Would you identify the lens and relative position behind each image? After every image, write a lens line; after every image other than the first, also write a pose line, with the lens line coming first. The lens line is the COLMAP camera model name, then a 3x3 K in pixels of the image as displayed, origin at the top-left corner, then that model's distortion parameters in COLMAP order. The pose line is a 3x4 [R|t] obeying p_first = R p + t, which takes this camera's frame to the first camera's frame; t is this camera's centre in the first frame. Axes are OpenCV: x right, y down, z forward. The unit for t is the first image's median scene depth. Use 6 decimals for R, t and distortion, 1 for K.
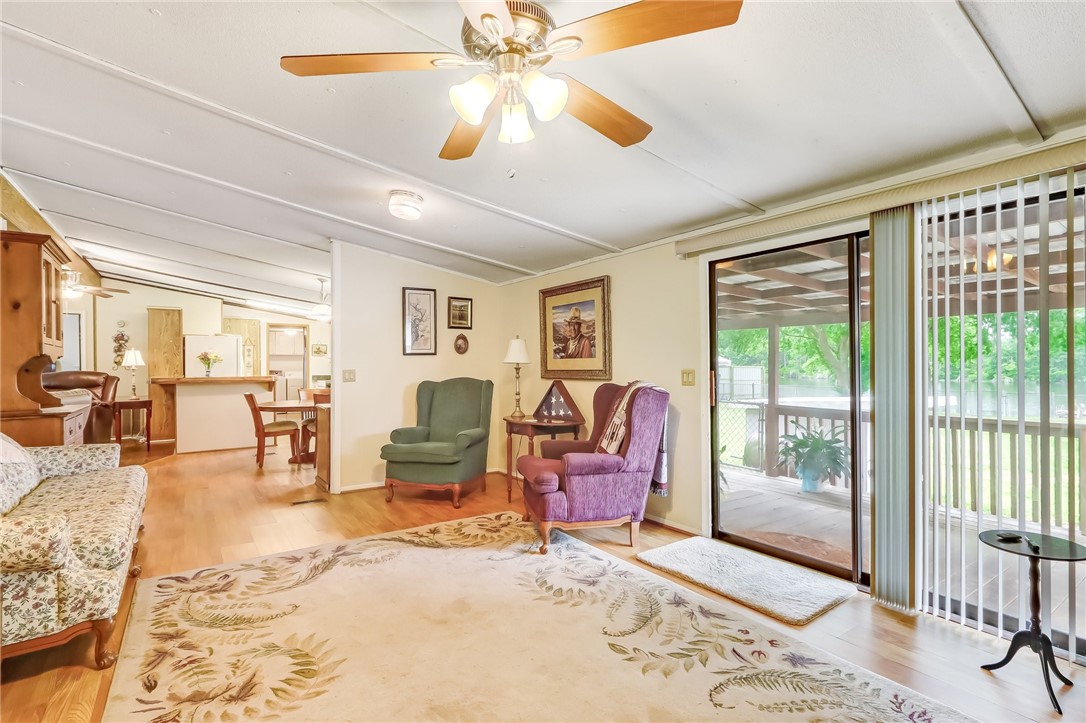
lens RADIAL K [[509.9, 0, 536.5], [0, 509.9, 368.0], [0, 0, 1]] dist [-0.000735, 0.001683]
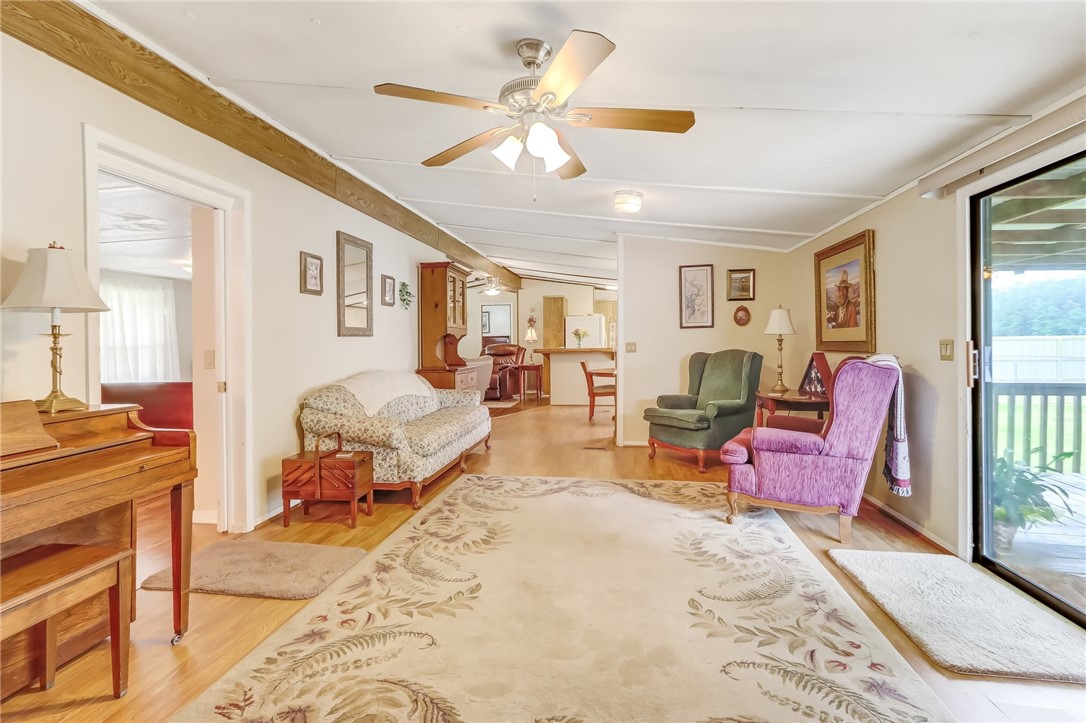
lens RADIAL K [[508.9, 0, 534.1], [0, 508.9, 339.4], [0, 0, 1]] dist [-0.000165, 0.001118]
pose [[0.717781, -0.008268, -0.696220, 0.390500], [0.006543, 0.999965, -0.005129, 0.002229], [0.696238, -0.000874, 0.717811, 0.006339]]
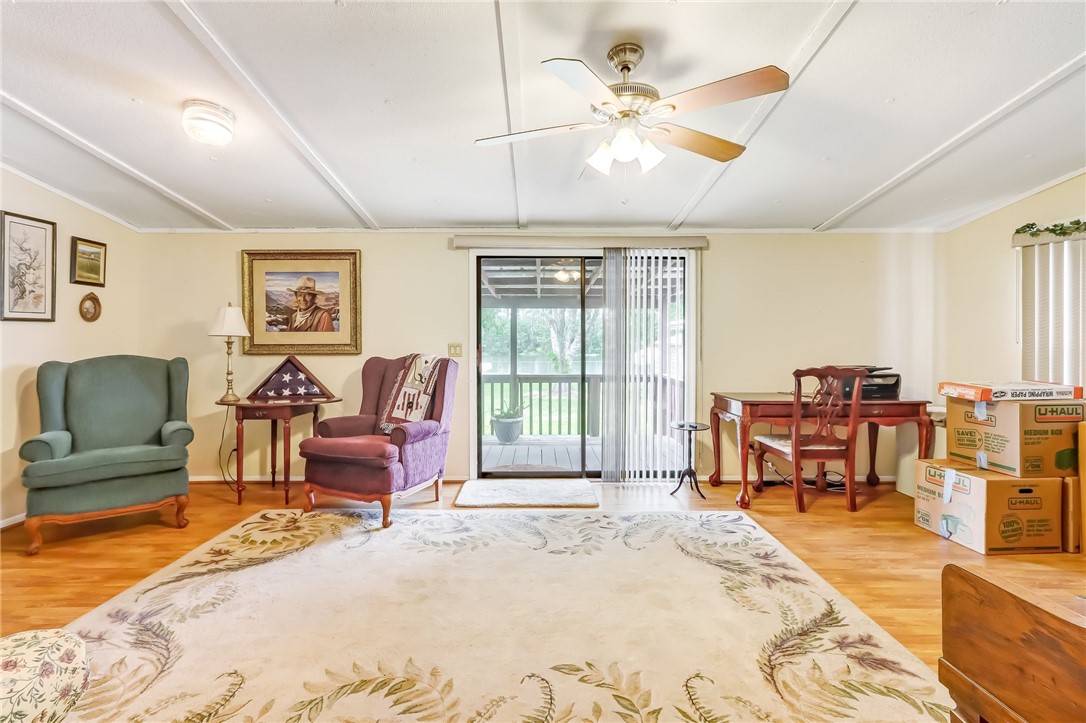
lens RADIAL K [[508.9, 0, 534.1], [0, 508.9, 339.4], [0, 0, 1]] dist [-0.000165, 0.001118]
pose [[0.573172, 0.007133, 0.819404, -0.569823], [0.001091, 0.999955, -0.009468, 0.005692], [-0.819435, 0.006321, 0.573138, 0.170106]]
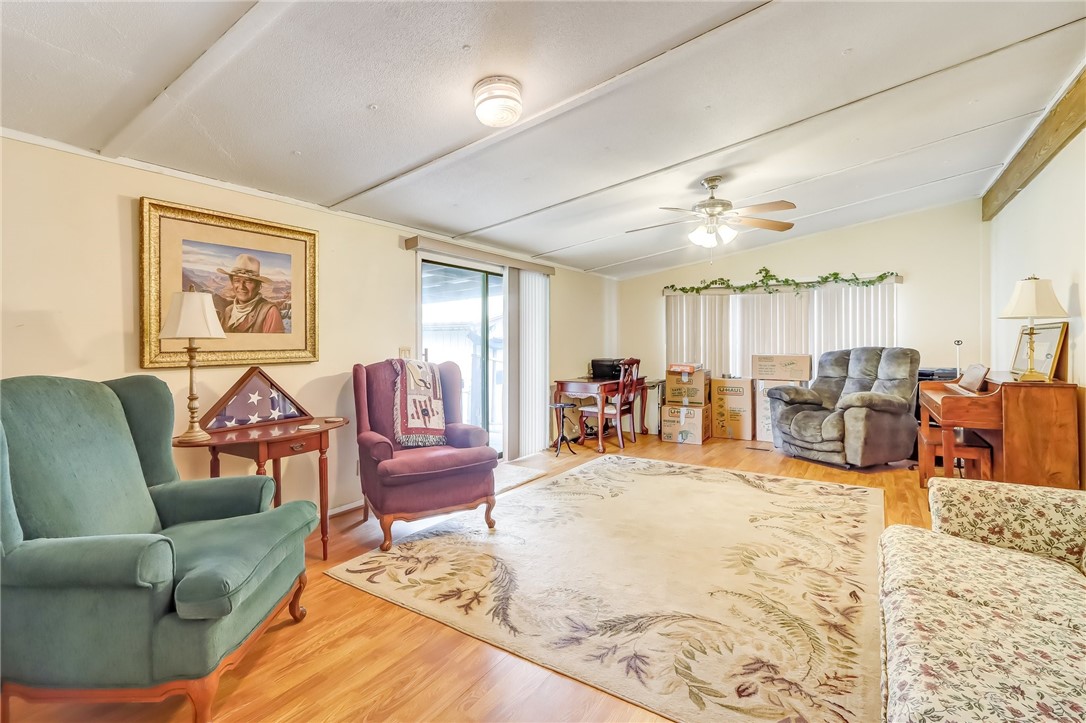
lens RADIAL K [[515.1, 0, 530.5], [0, 515.1, 342.5], [0, 0, 1]] dist [0.000519, 0.000523]
pose [[-0.367725, 0.005153, 0.929920, -0.868139], [0.009428, 0.999954, -0.001813, -0.002025], [-0.929887, 0.008100, -0.367756, 1.162316]]
